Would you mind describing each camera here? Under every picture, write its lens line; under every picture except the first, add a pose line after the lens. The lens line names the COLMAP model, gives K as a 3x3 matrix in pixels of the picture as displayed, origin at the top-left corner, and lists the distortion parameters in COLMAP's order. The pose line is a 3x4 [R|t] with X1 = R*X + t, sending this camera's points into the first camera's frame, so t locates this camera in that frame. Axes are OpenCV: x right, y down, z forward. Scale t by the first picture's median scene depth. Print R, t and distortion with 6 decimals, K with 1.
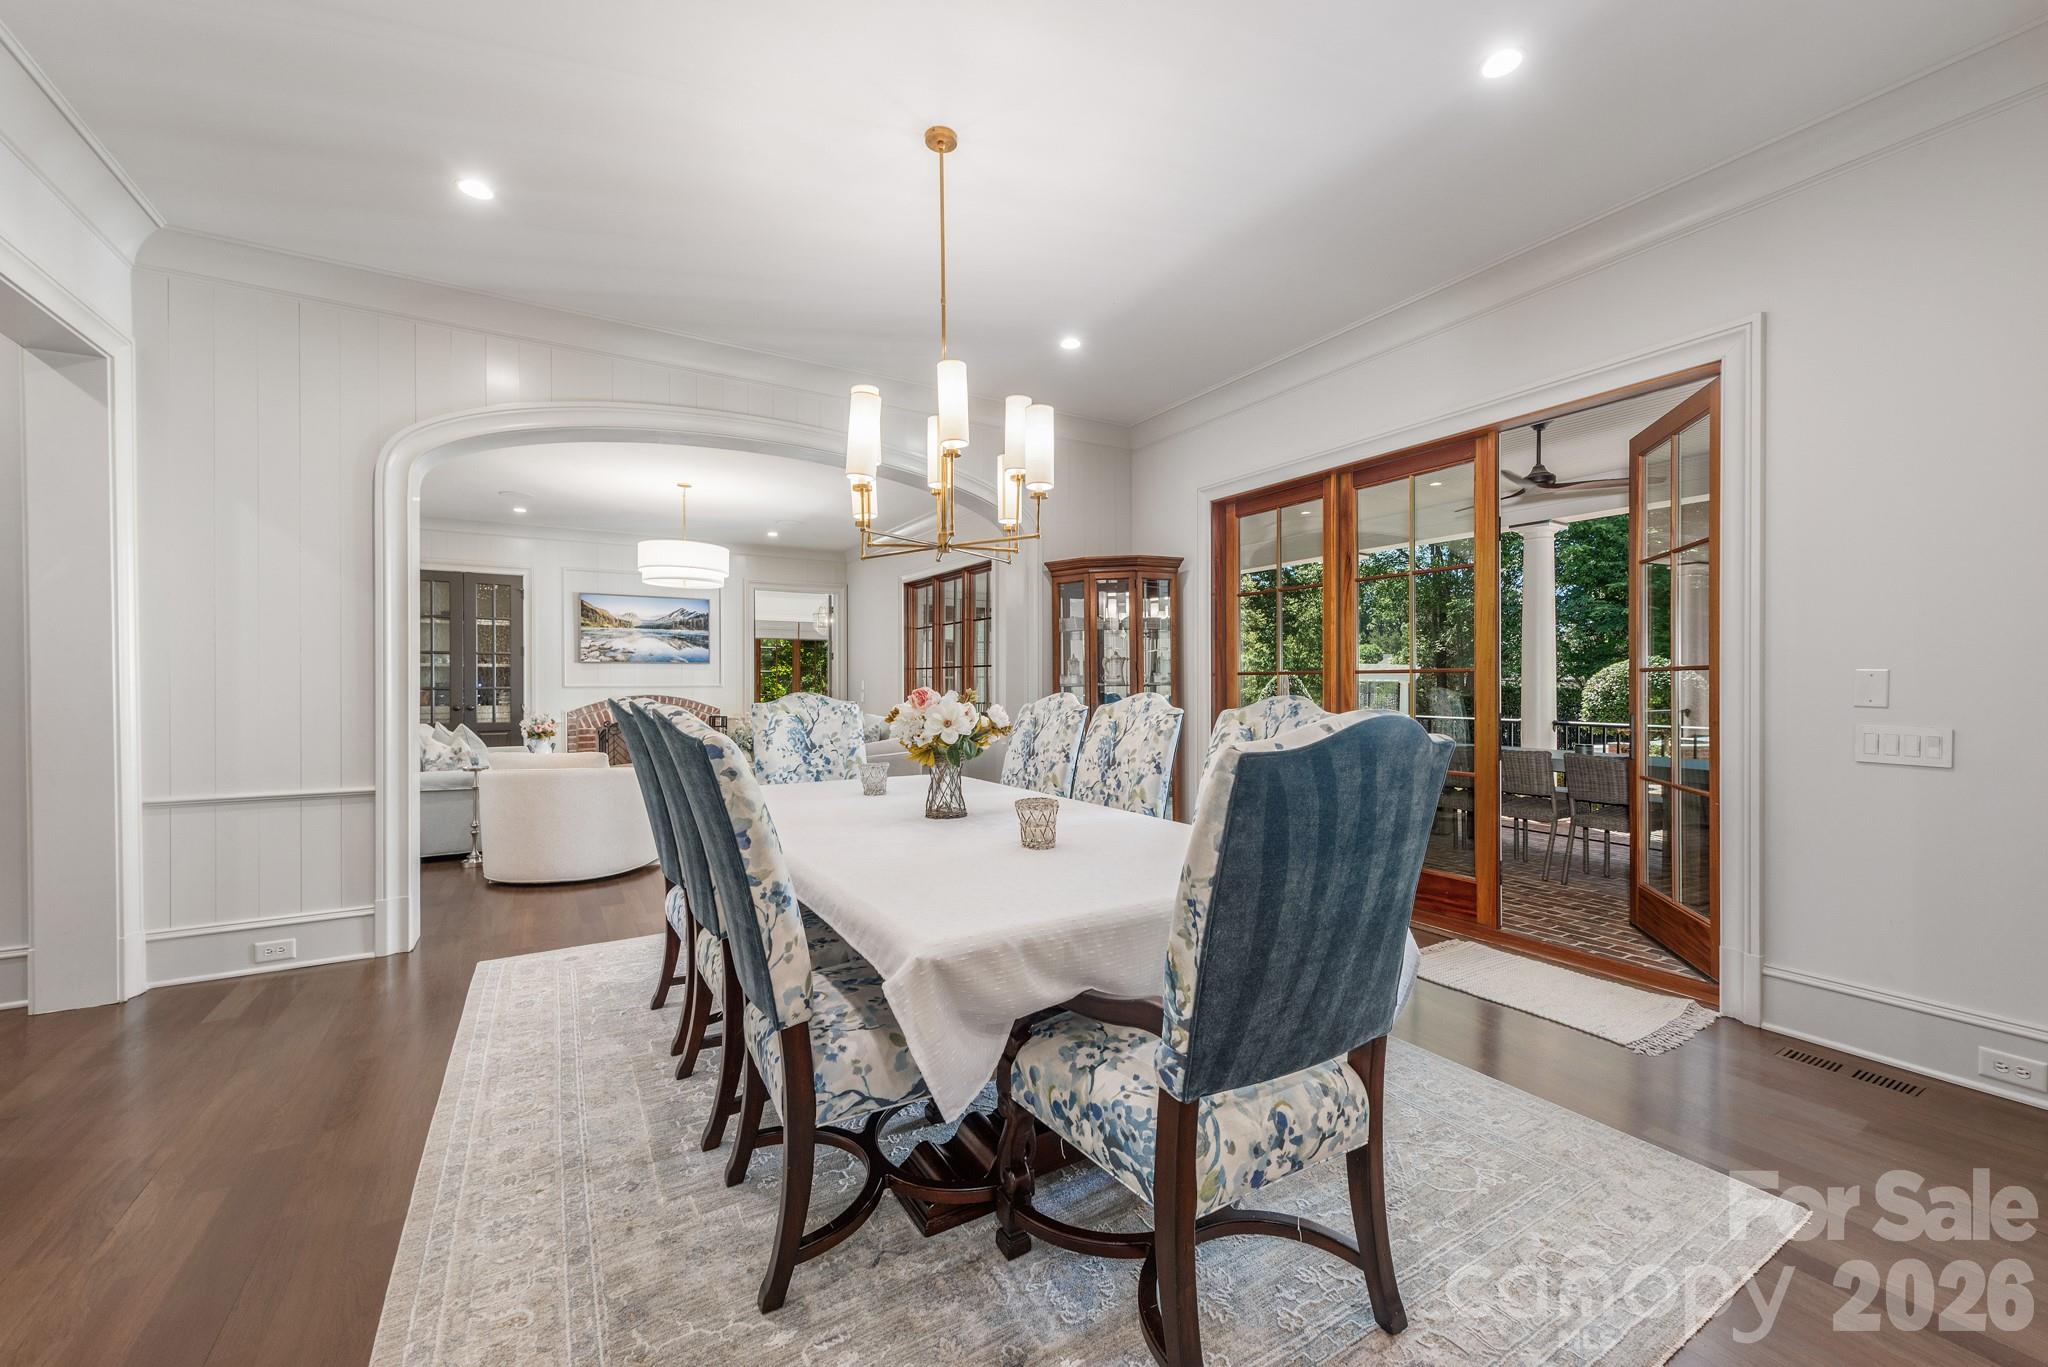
lens RADIAL K [[802.3, 0, 1028.3], [0, 802.3, 683.6], [0, 0, 1]] dist [0.008267, -0.000548]
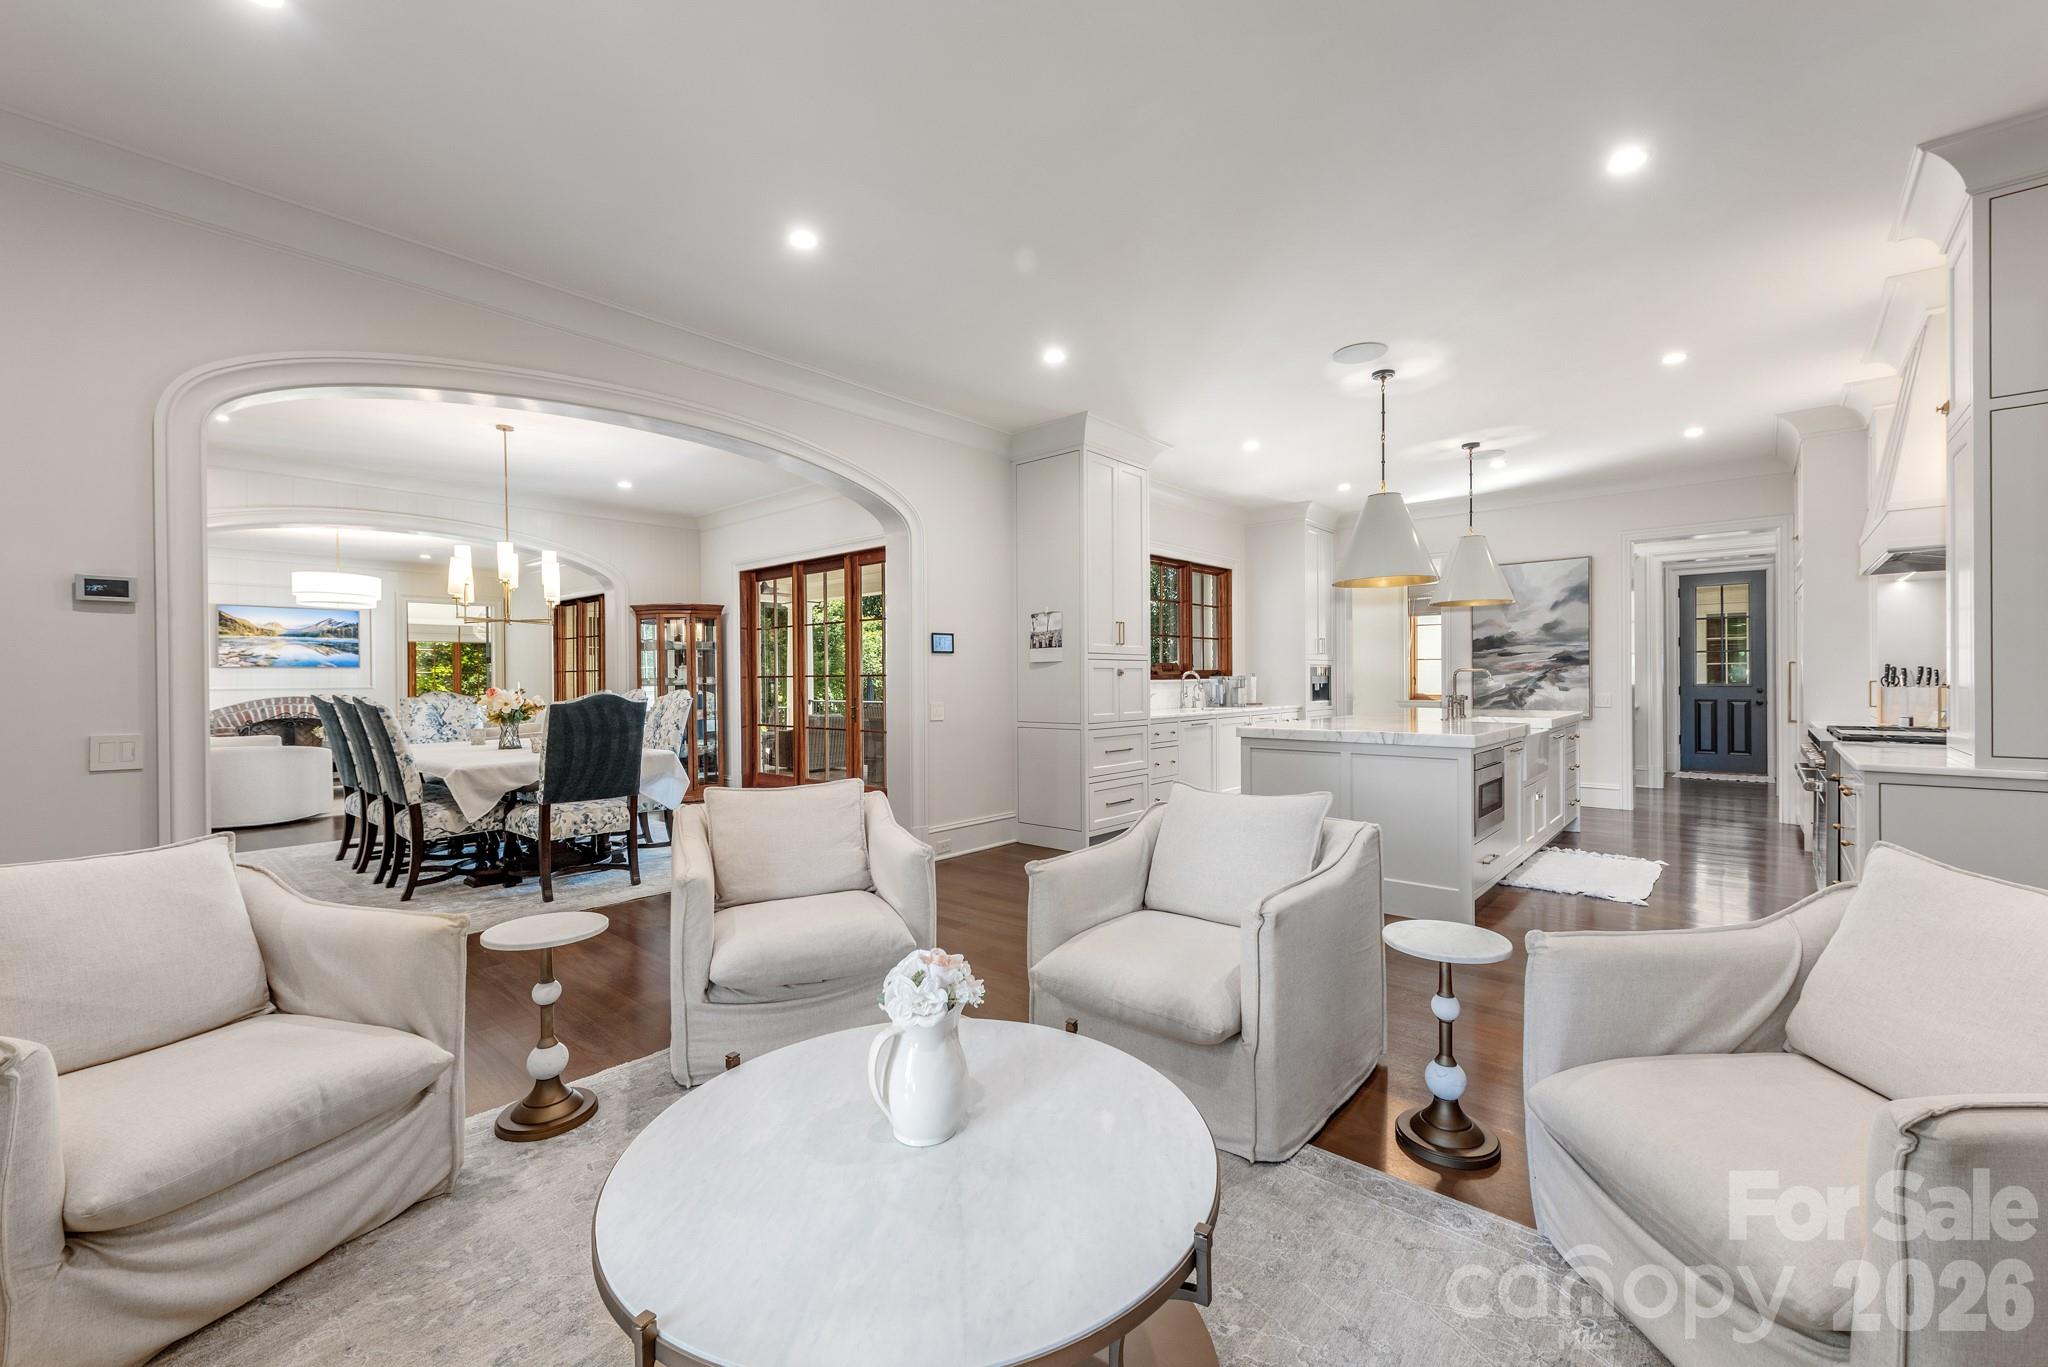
lens RADIAL K [[802.3, 0, 1023.5], [0, 802.3, 682.1], [0, 0, 1]] dist [0.008267, -0.000548]
pose [[0.949627, -0.006713, 0.313311, 0.260258], [0.006331, 0.999977, 0.002237, -0.003101], [-0.313319, -0.000141, 0.949648, -0.718828]]
